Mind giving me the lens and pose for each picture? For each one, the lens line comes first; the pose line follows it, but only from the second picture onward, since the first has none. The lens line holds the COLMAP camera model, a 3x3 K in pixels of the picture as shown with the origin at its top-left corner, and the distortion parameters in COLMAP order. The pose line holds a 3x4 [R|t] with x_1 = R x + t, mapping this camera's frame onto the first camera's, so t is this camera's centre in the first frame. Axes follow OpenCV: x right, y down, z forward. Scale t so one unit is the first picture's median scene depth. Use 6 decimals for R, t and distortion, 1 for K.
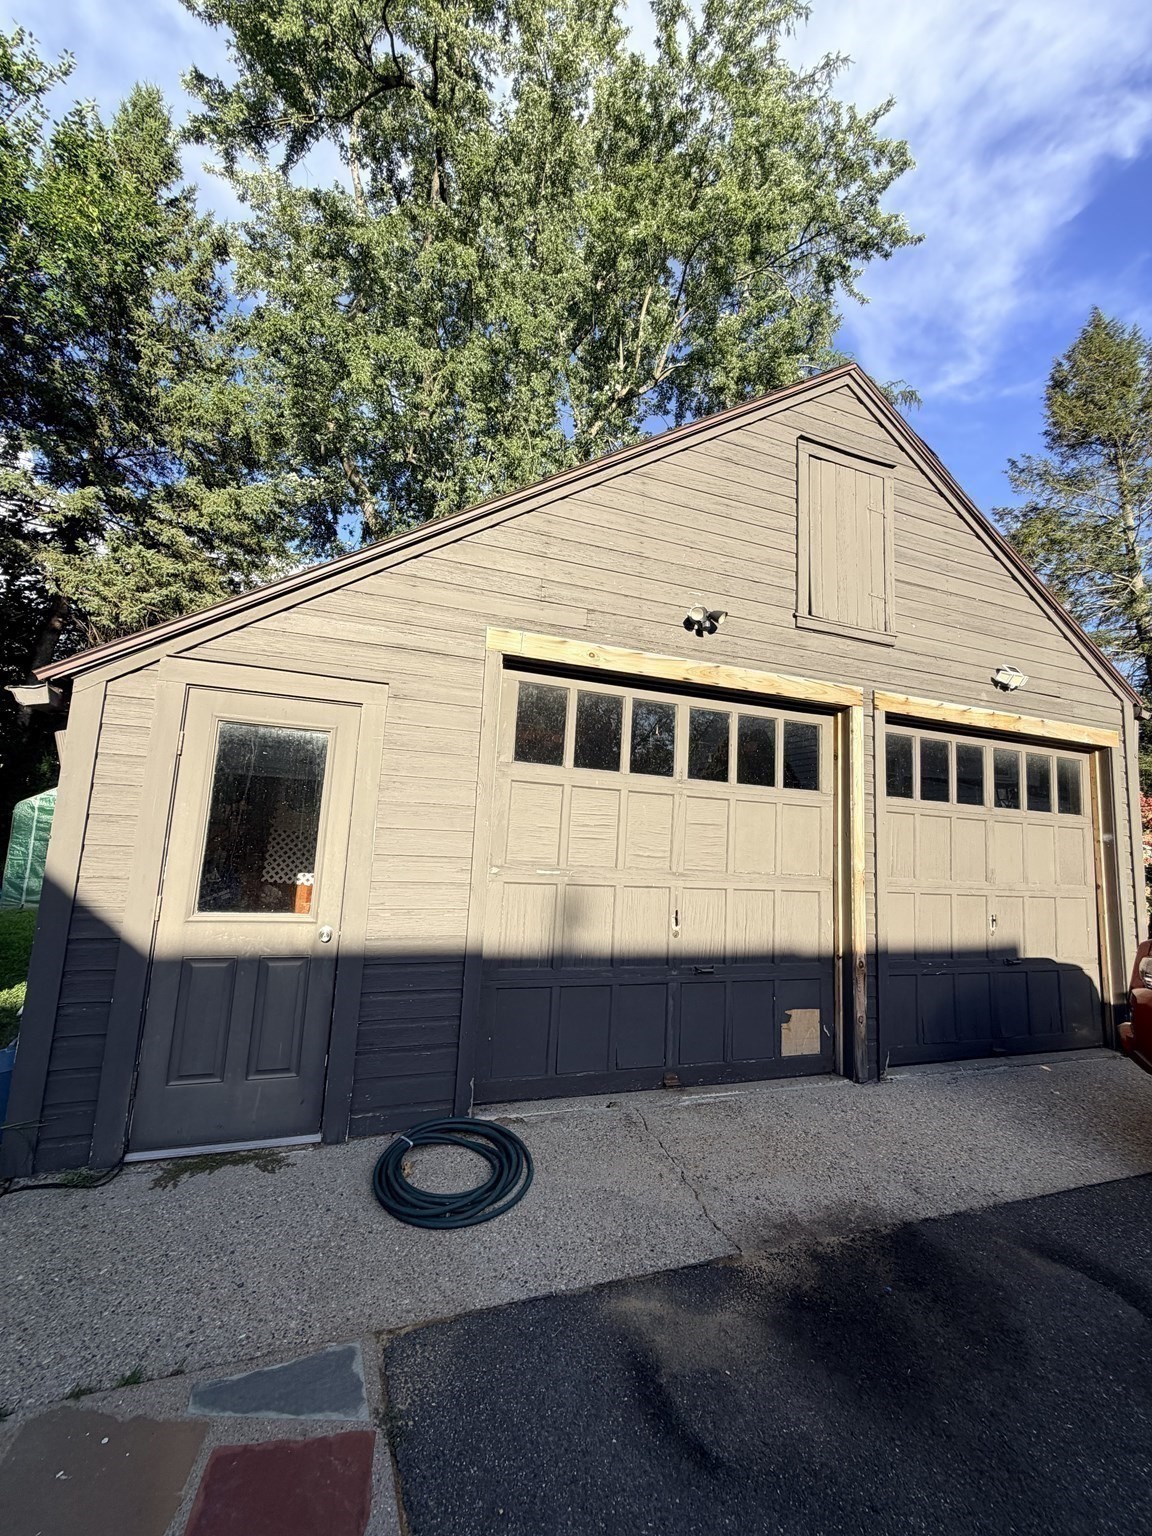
lens RADIAL K [[607.0, 0, 573.7], [0, 607.0, 761.4], [0, 0, 1]] dist [-0.001506, -0.000195]
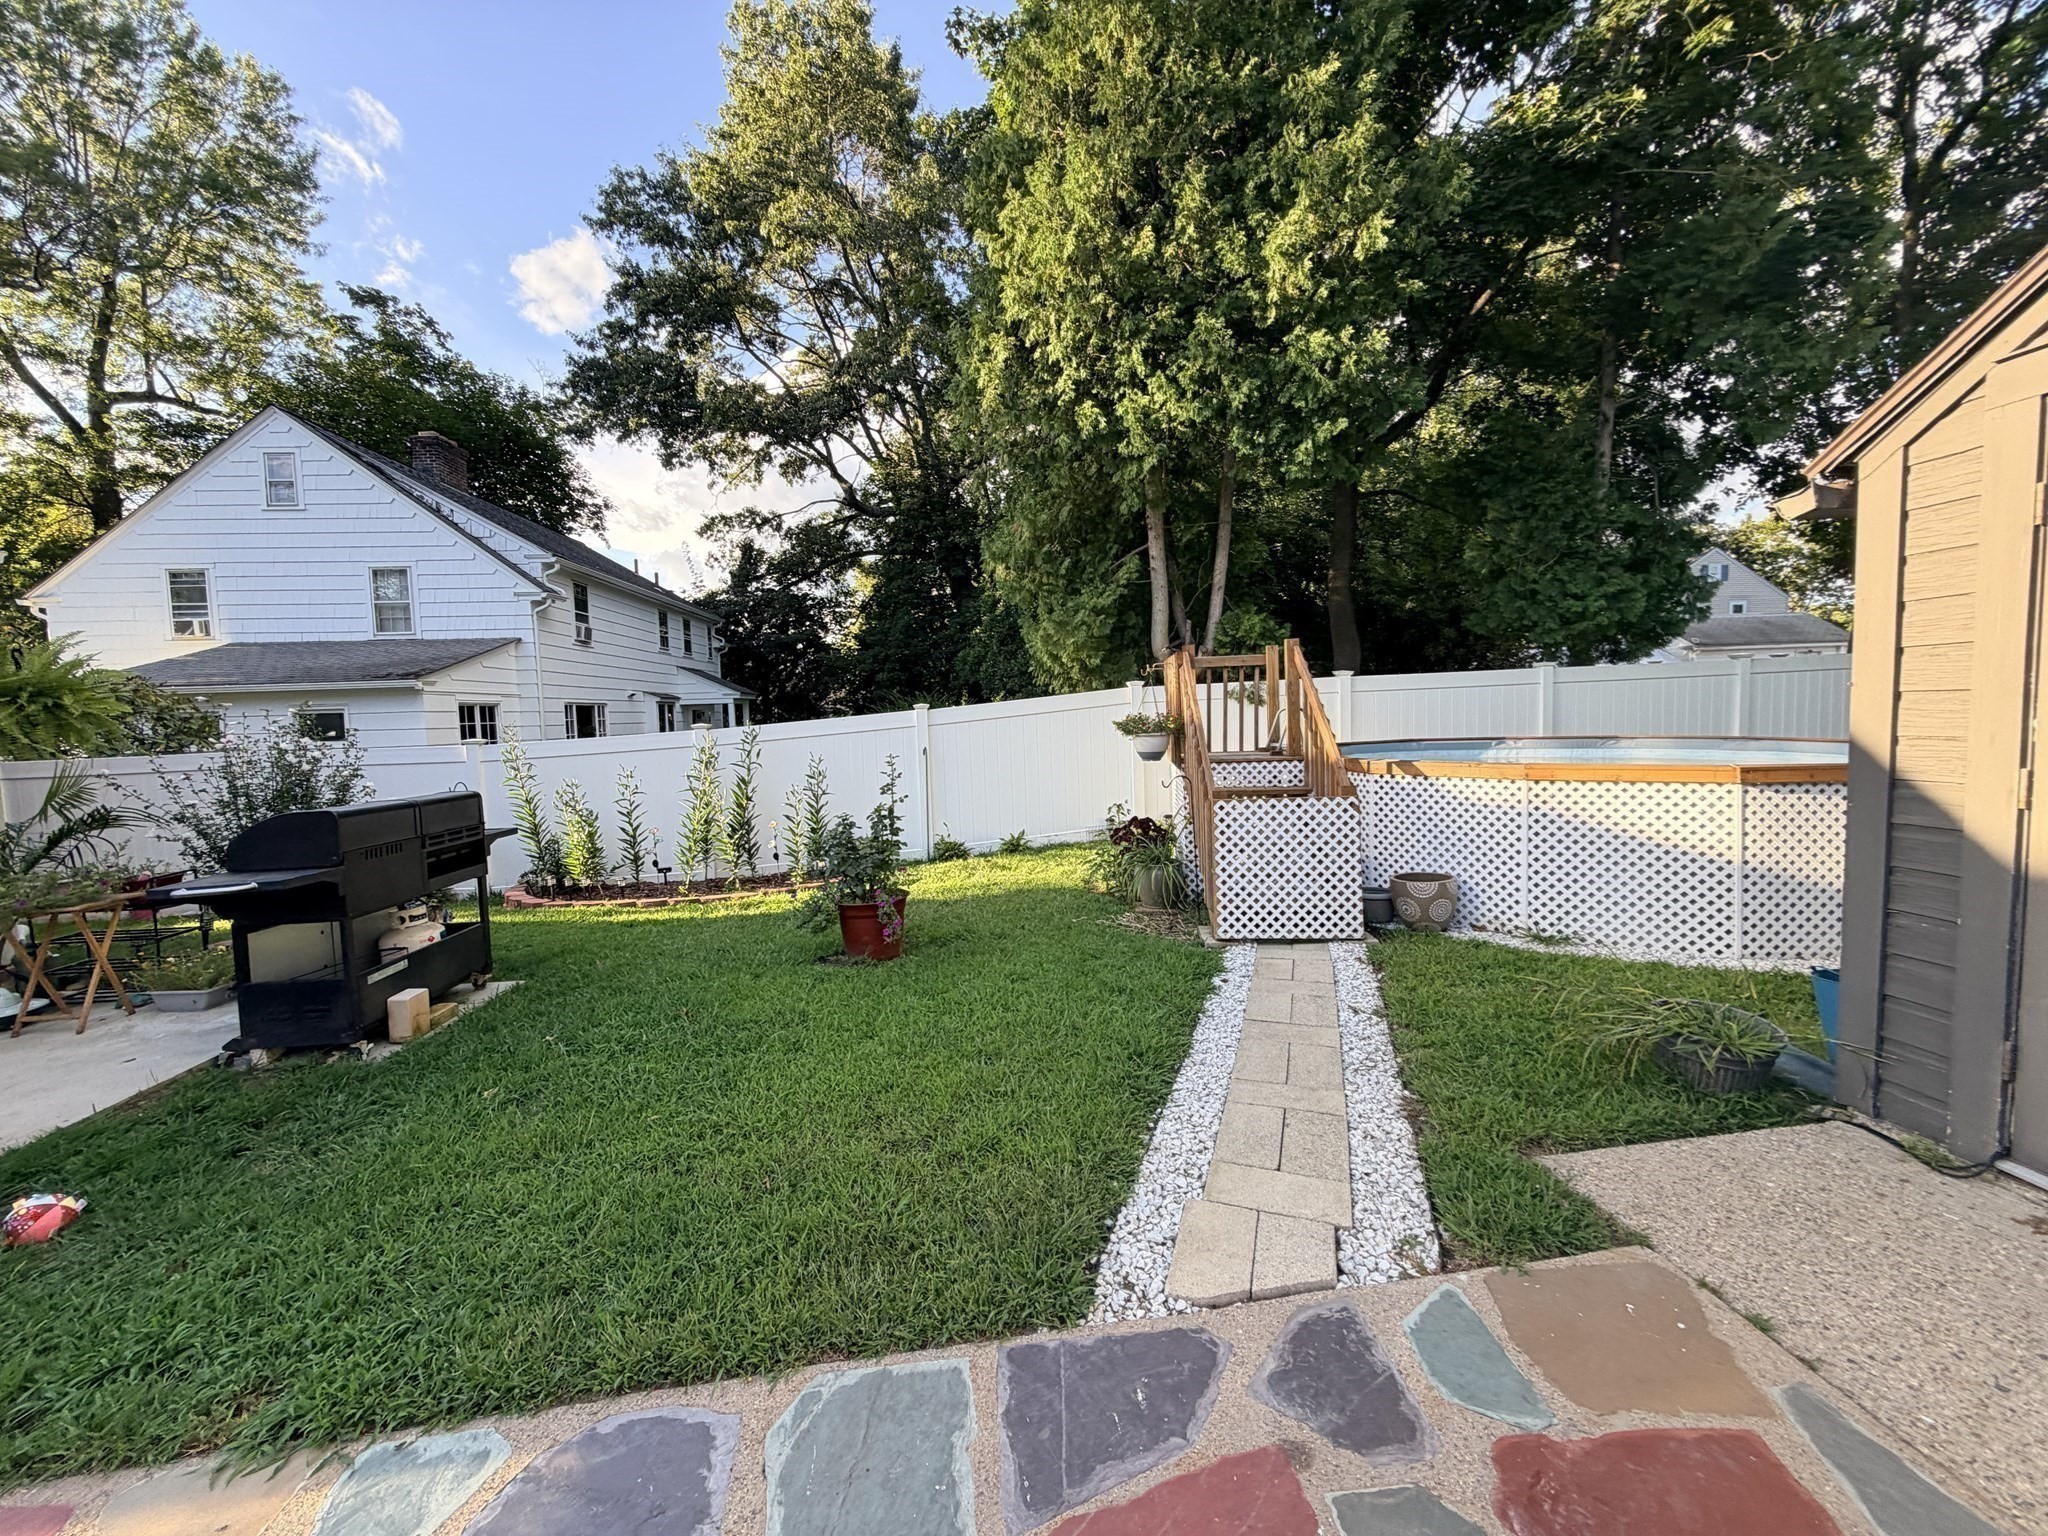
lens RADIAL K [[809.3, 0, 1018.0], [0, 809.3, 773.7], [0, 0, 1]] dist [-0.001506, -0.000195]
pose [[-0.282884, 0.027988, -0.958746, 0.370501], [0.135692, 0.990689, -0.011117, 0.103654], [0.949507, -0.133239, -0.284048, 0.292654]]
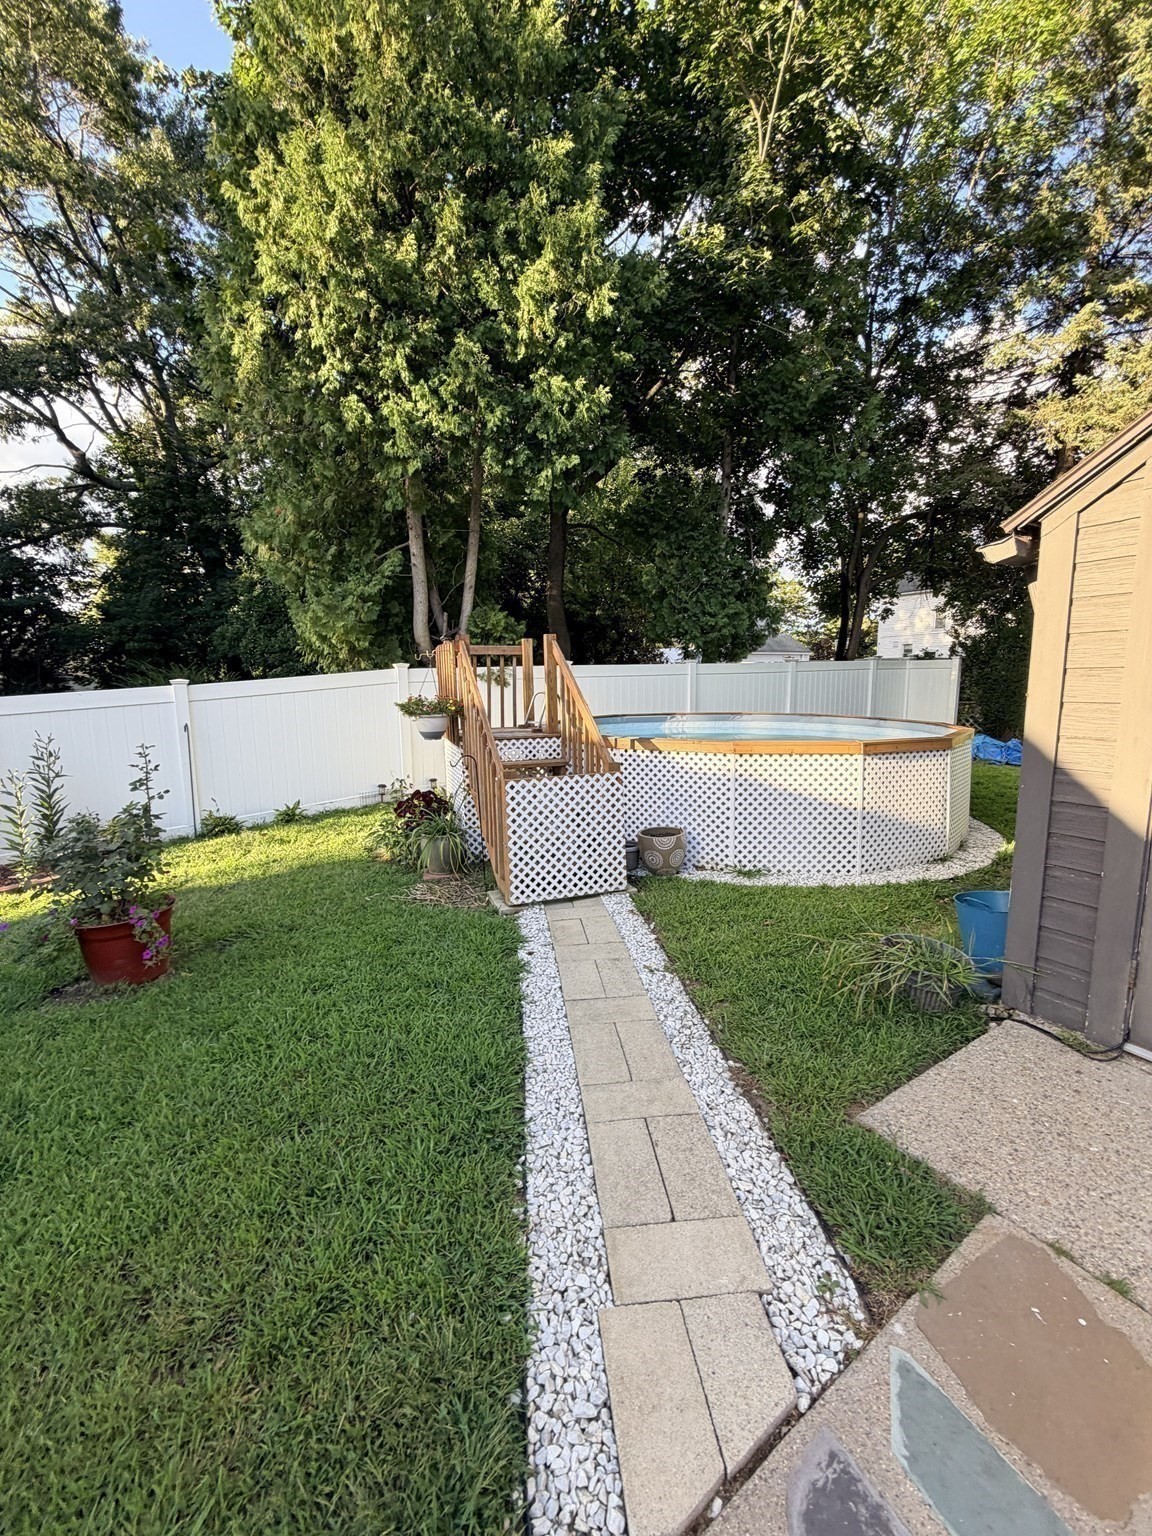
lens RADIAL K [[607.0, 0, 577.7], [0, 607.0, 761.3], [0, 0, 1]] dist [-0.001506, -0.000195]
pose [[0.174006, 0.077335, -0.981703, -0.027509], [0.141572, 0.984591, 0.102657, 0.026613], [0.974515, -0.156845, 0.160377, 0.123256]]
